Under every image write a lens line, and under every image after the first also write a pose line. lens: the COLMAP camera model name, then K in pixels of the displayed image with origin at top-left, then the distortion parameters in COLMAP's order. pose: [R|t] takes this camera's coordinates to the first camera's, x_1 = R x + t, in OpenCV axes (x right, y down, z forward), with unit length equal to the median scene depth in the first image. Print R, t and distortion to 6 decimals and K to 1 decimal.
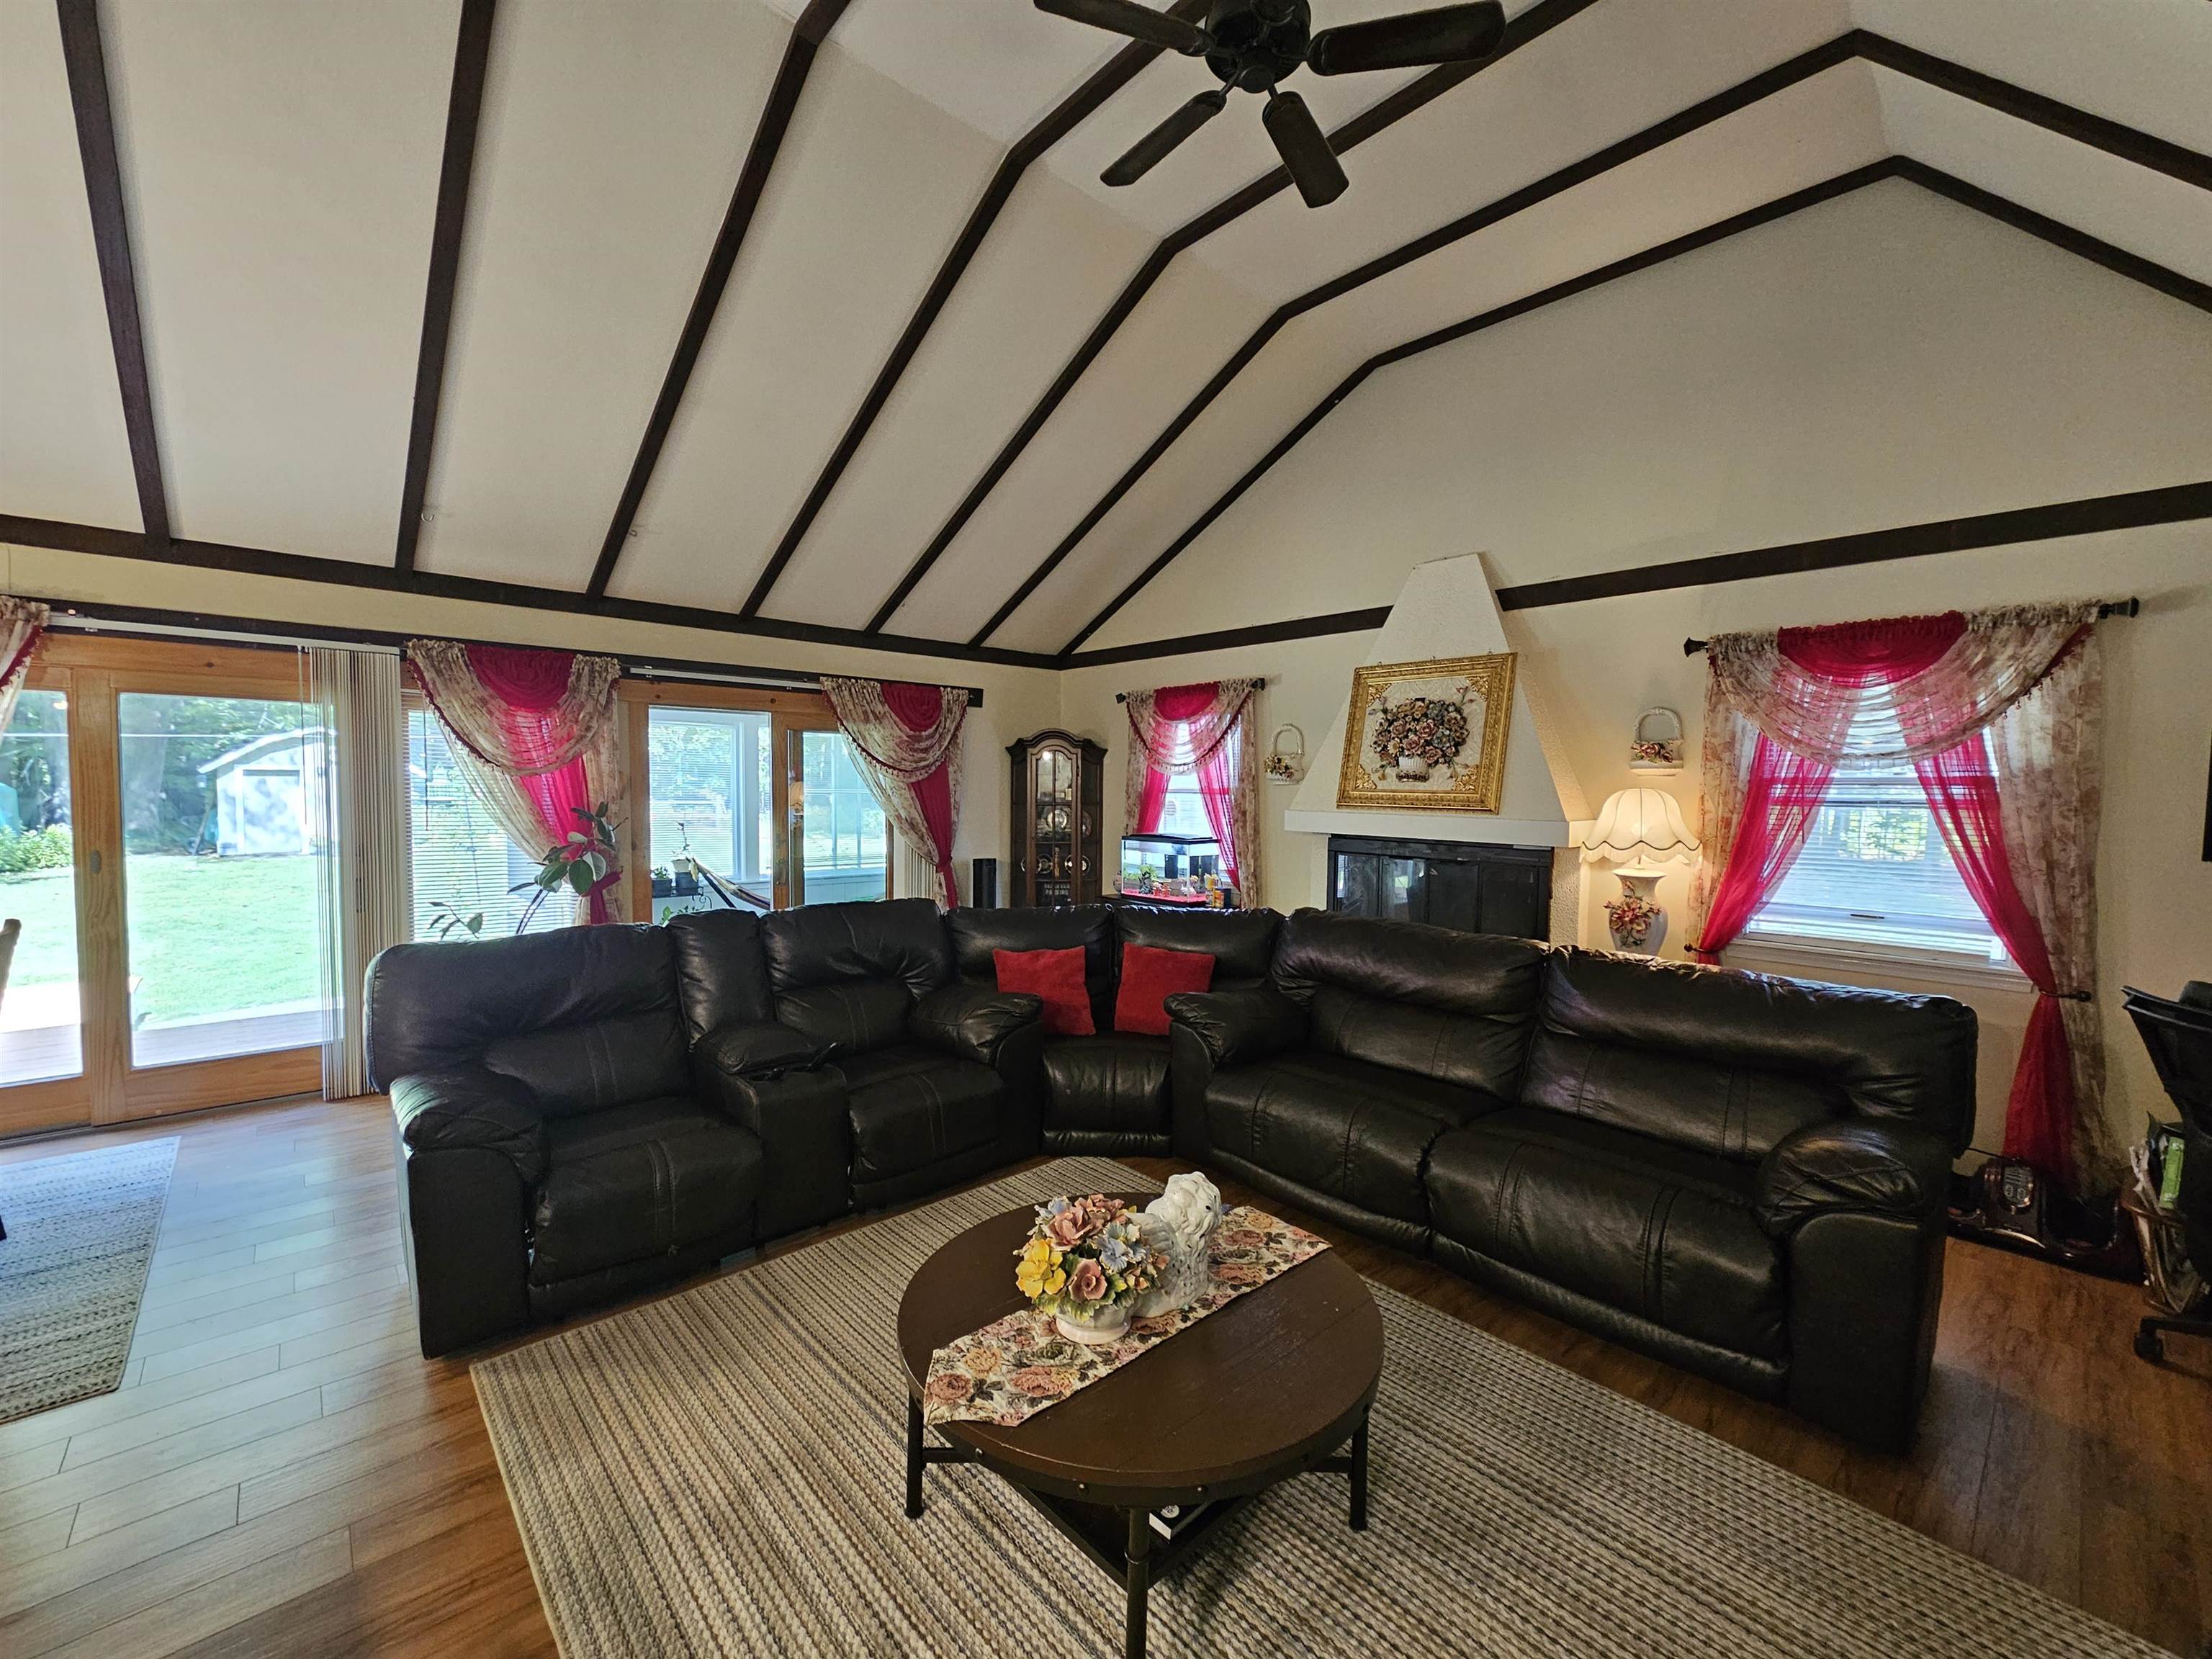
lens RADIAL K [[895.4, 0, 1115.5], [0, 895.4, 832.0], [0, 0, 1]] dist [-0.008475, 0.003933]
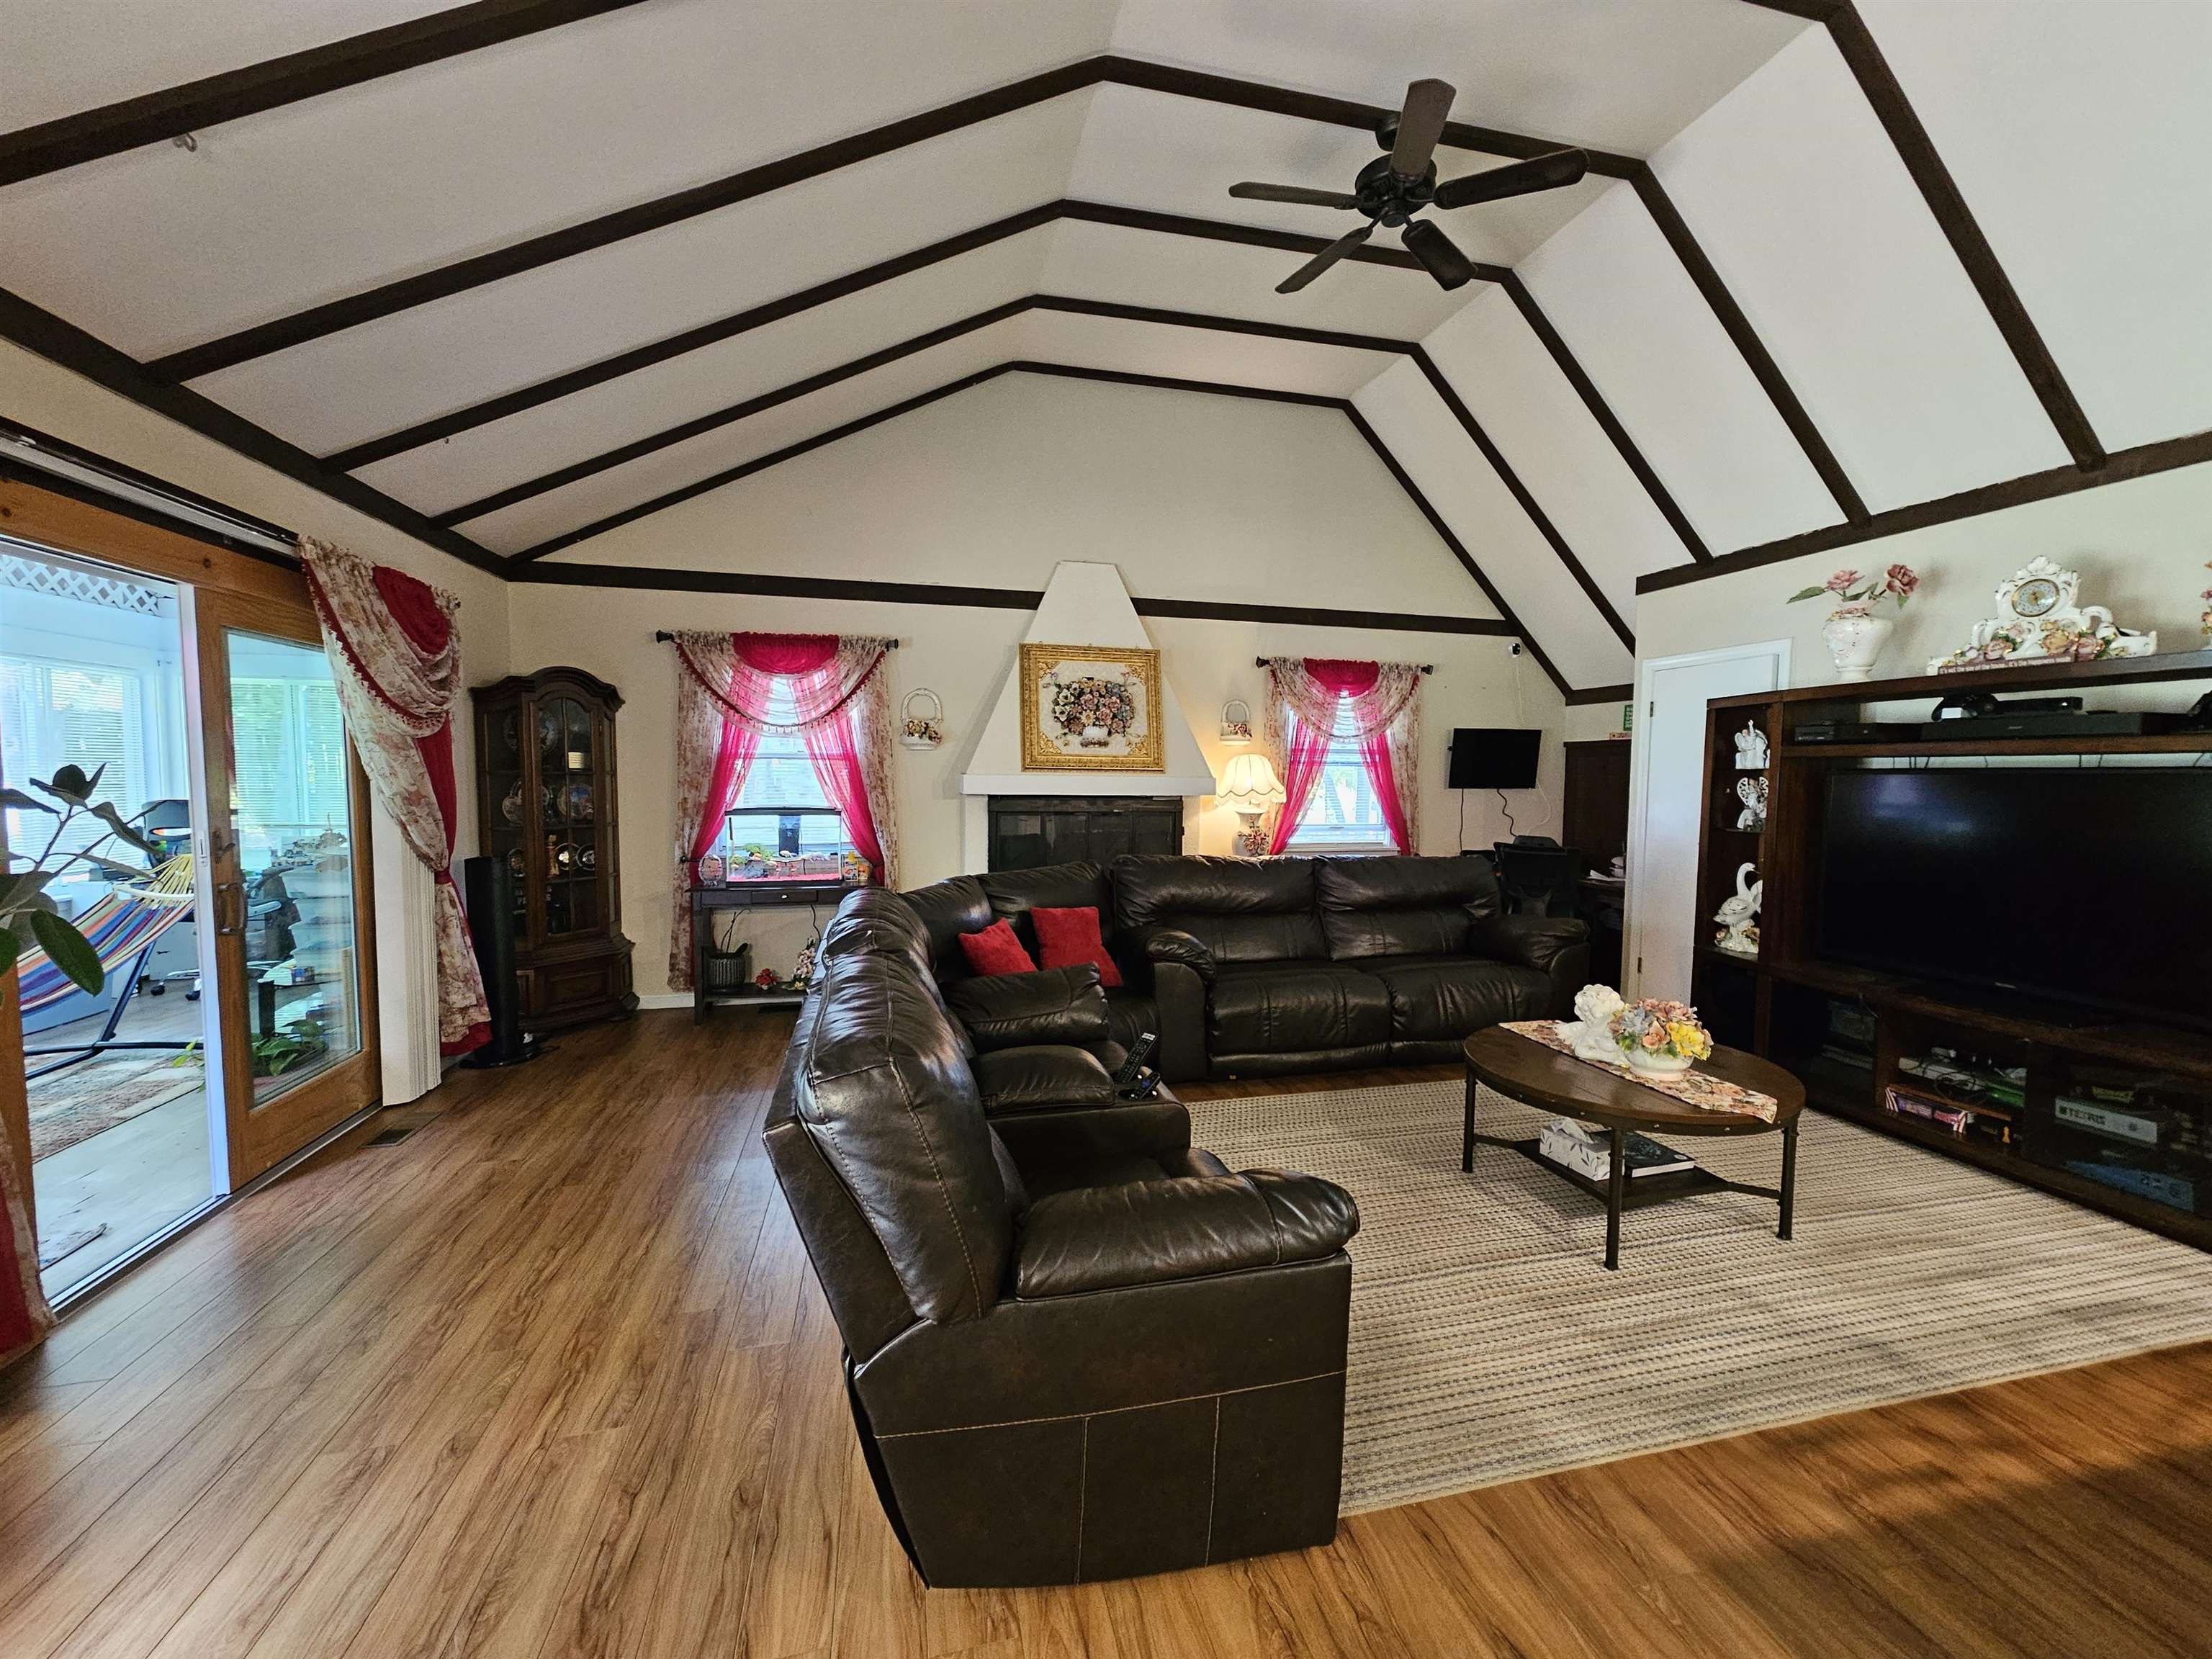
lens RADIAL K [[895.4, 0, 1115.5], [0, 895.4, 832.0], [0, 0, 1]] dist [-0.008475, 0.003933]
pose [[0.488224, -0.064647, 0.870321, -0.720114], [0.039723, 0.997865, 0.051838, -0.005064], [-0.871814, 0.009263, 0.489750, 0.402498]]
